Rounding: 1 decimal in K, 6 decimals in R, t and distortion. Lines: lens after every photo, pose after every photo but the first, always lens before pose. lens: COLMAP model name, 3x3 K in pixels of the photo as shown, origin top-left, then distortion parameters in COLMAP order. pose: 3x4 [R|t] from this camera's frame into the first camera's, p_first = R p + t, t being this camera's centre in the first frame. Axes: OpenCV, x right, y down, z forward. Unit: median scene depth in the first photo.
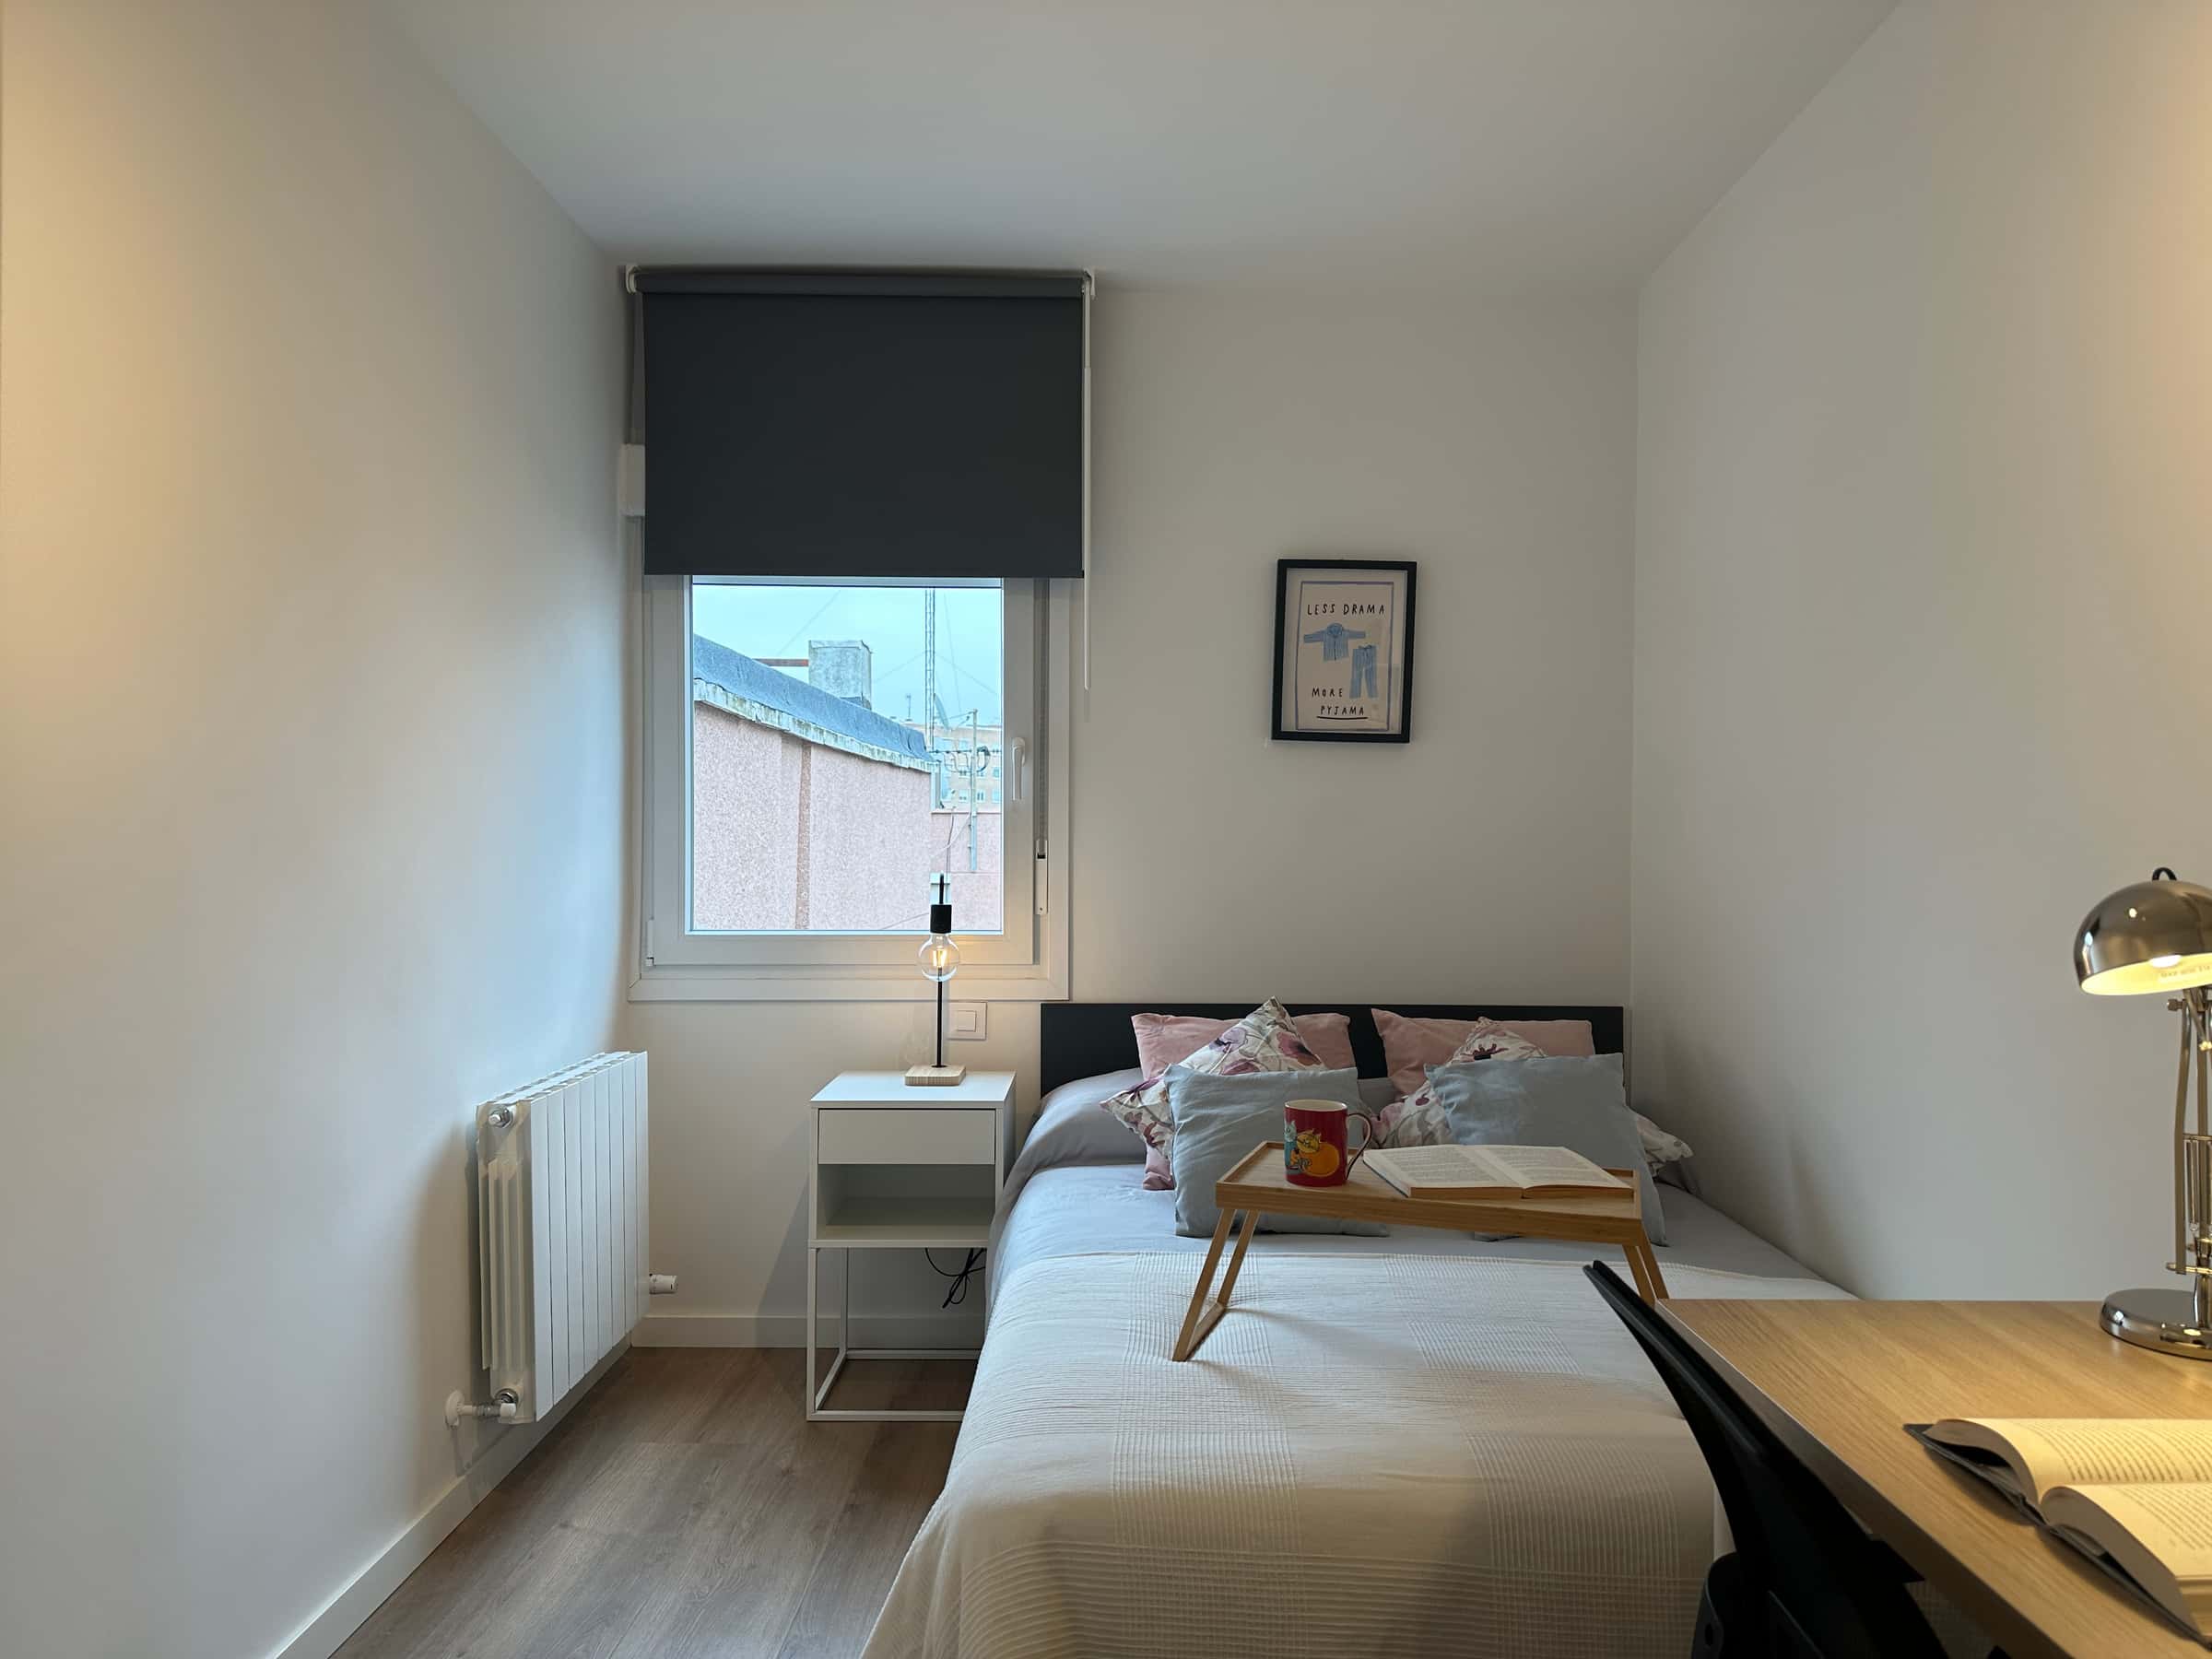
lens RADIAL K [[1522.2, 0, 1101.0], [0, 1522.2, 848.4], [0, 0, 1]] dist [0.034371, -0.000947]
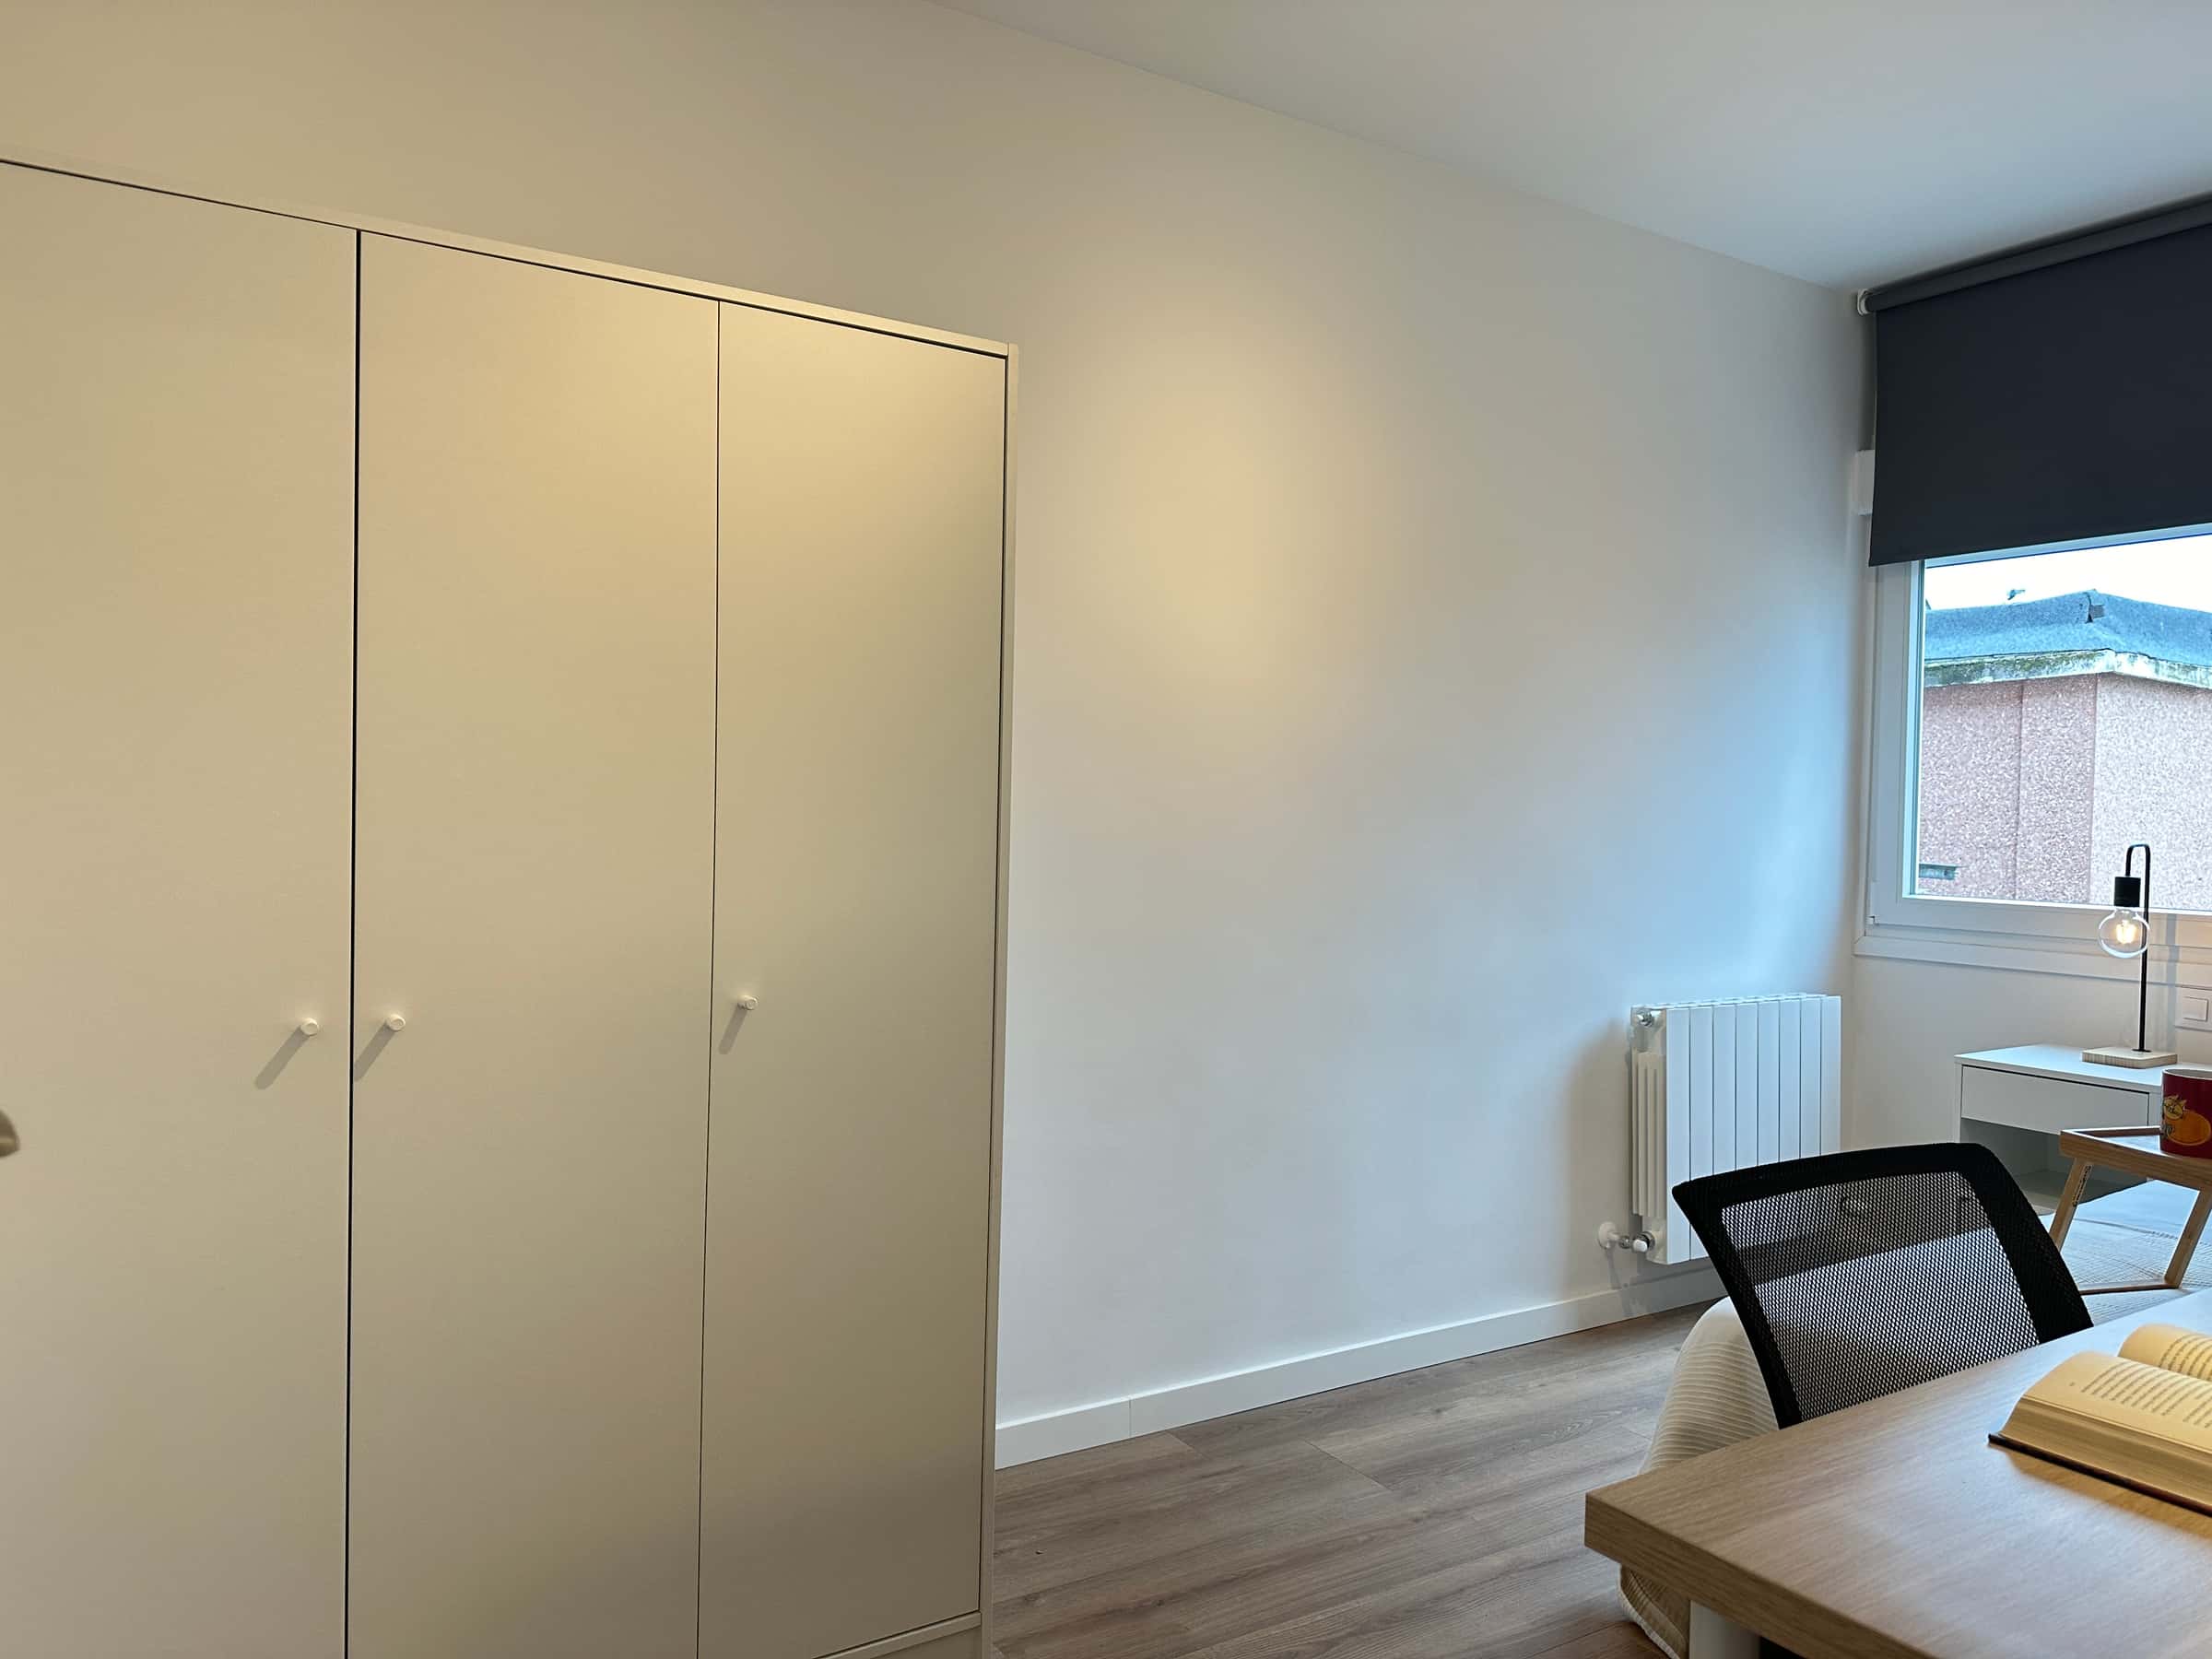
lens RADIAL K [[1583.9, 0, 1112.7], [0, 1583.9, 838.8], [0, 0, 1]] dist [-0.017217, -0.002269]
pose [[0.532128, 0.024144, -0.846319, 0.409083], [-0.026089, 0.999586, 0.012112, 0.018631], [0.846262, 0.015635, 0.532538, -0.064614]]
